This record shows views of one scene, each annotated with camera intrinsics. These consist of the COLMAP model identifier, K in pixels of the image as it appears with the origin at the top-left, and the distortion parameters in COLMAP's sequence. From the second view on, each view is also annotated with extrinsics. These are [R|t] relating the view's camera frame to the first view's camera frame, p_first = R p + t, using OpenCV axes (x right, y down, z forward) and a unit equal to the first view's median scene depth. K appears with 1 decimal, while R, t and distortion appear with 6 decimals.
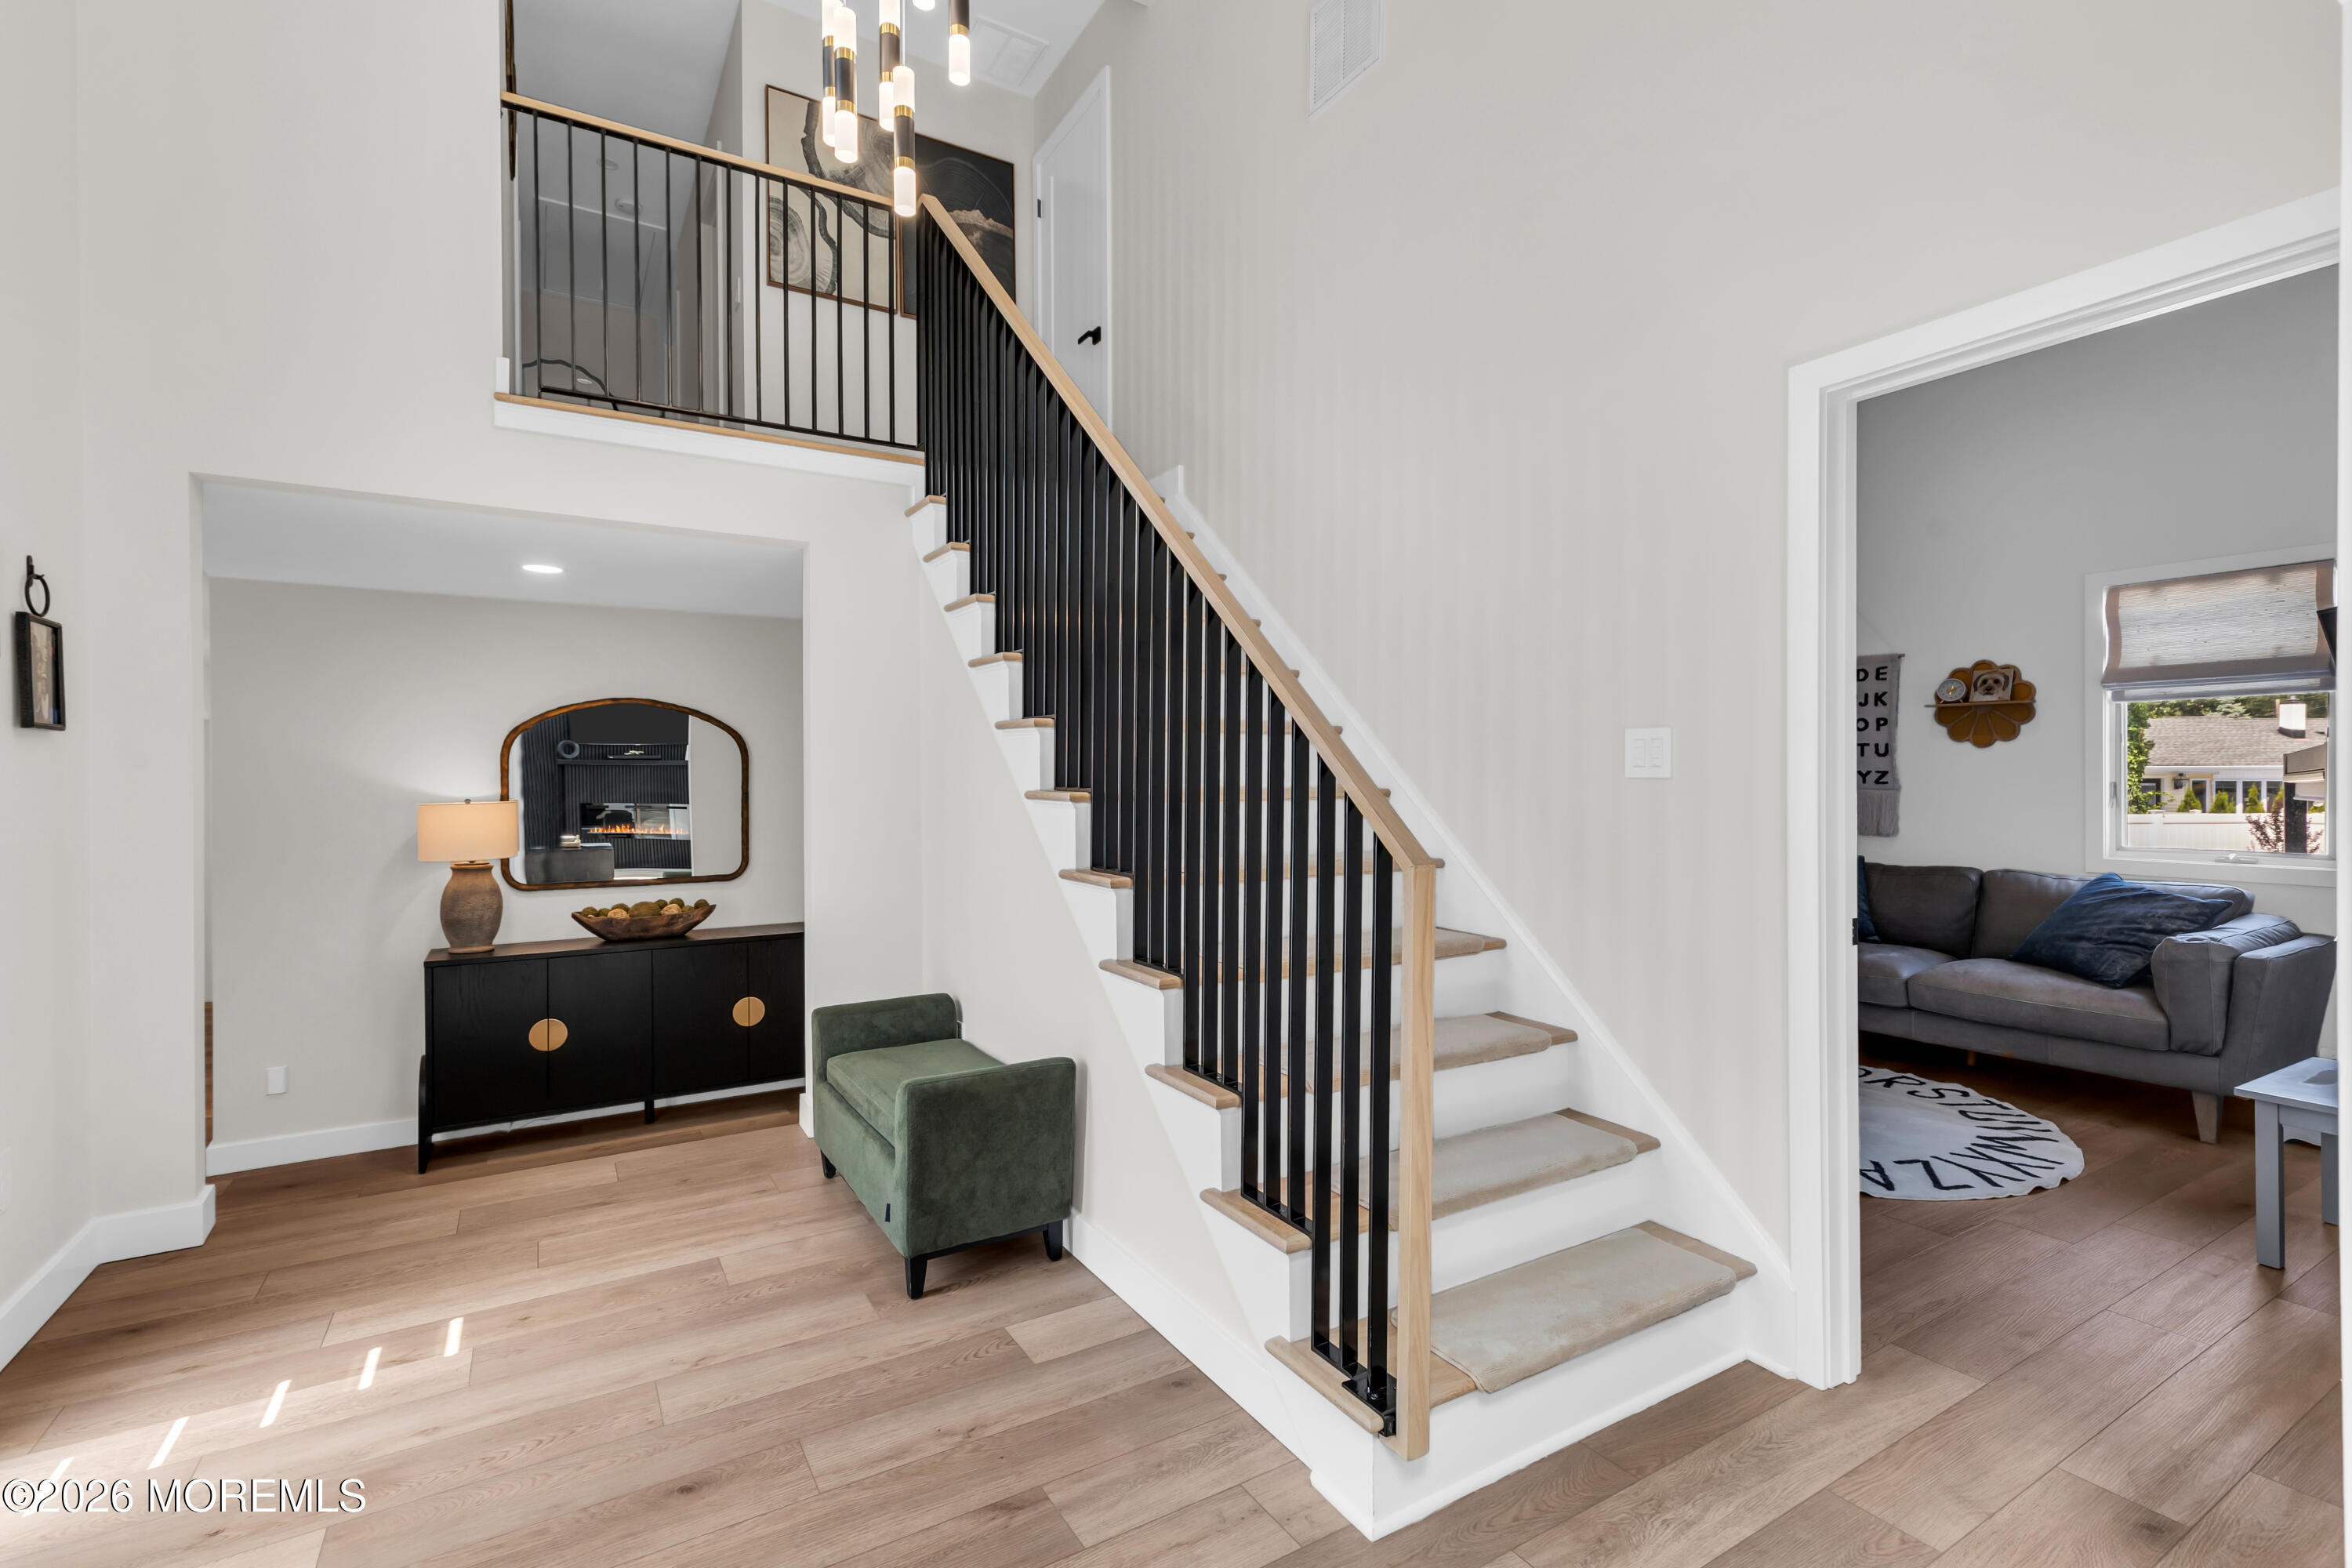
lens RADIAL K [[1060.0, 0, 1176.5], [0, 1060.0, 784.4], [0, 0, 1]] dist [0.020609, 0.000025]
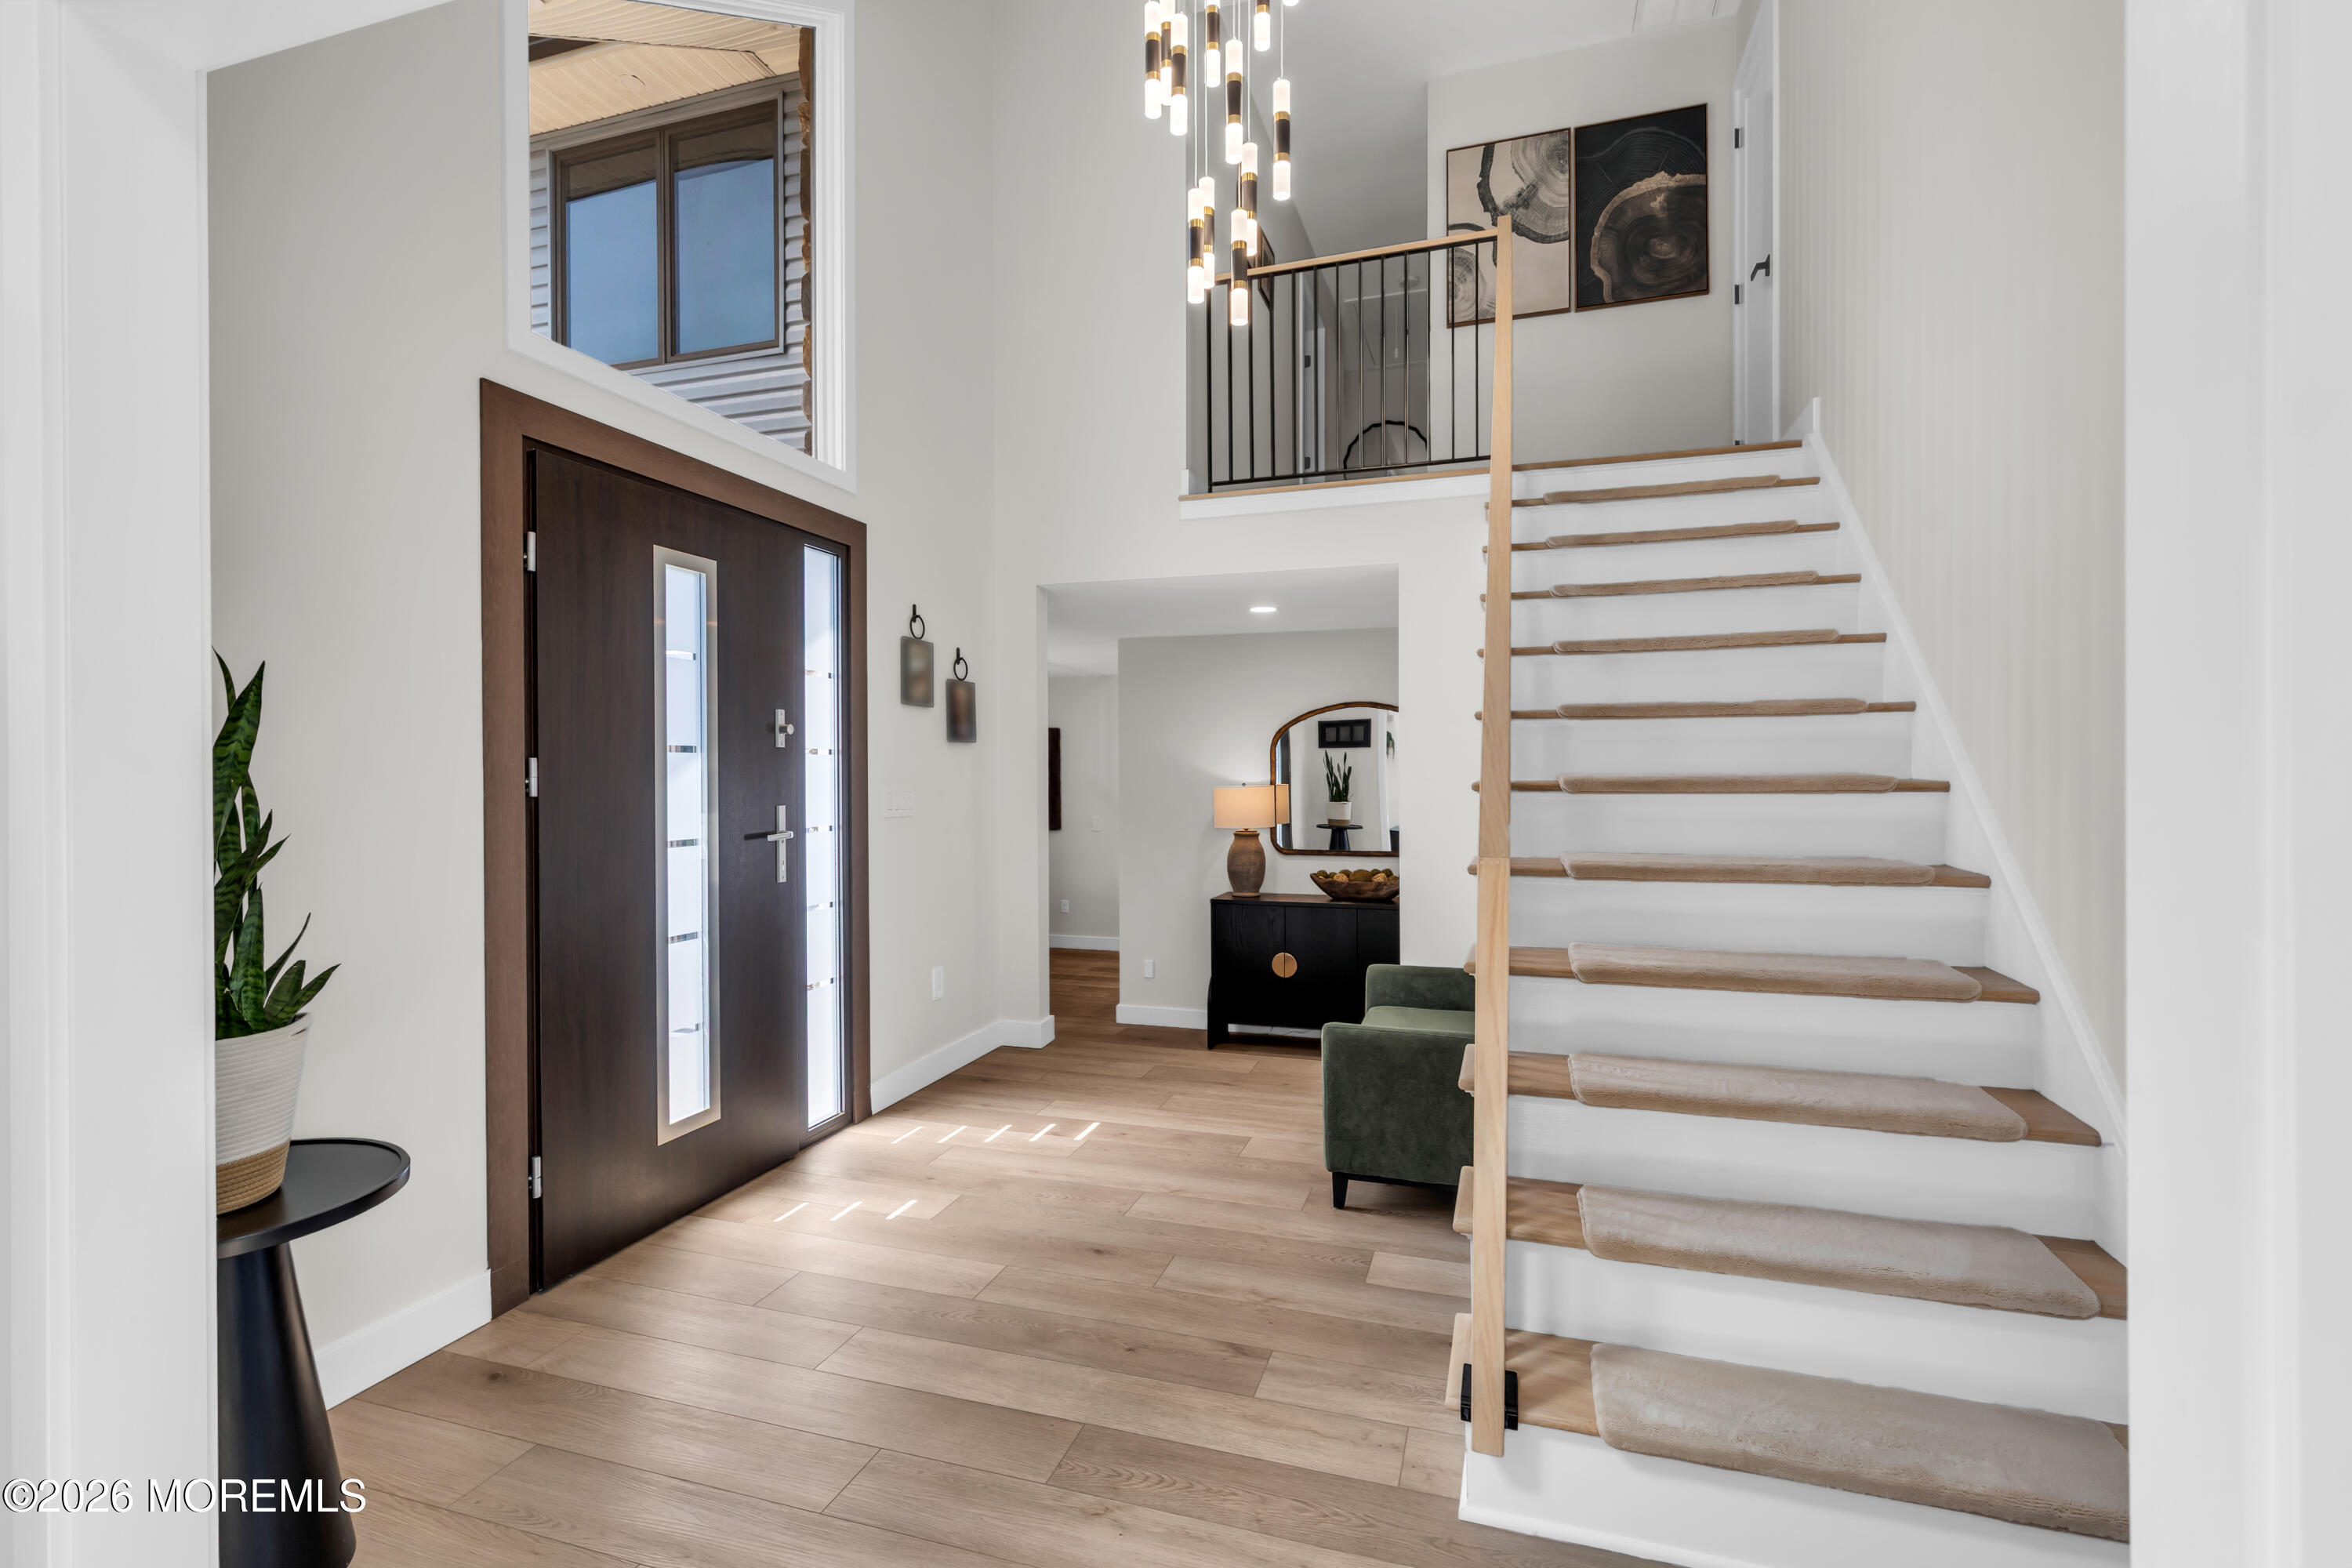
lens RADIAL K [[1060.0, 0, 1177.3], [0, 1060.0, 777.4], [0, 0, 1]] dist [0.020609, 0.000025]
pose [[0.660379, 0.006049, -0.750908, 0.519643], [-0.002140, 0.999979, 0.006174, -0.003566], [0.750930, -0.002471, 0.660377, 0.085283]]
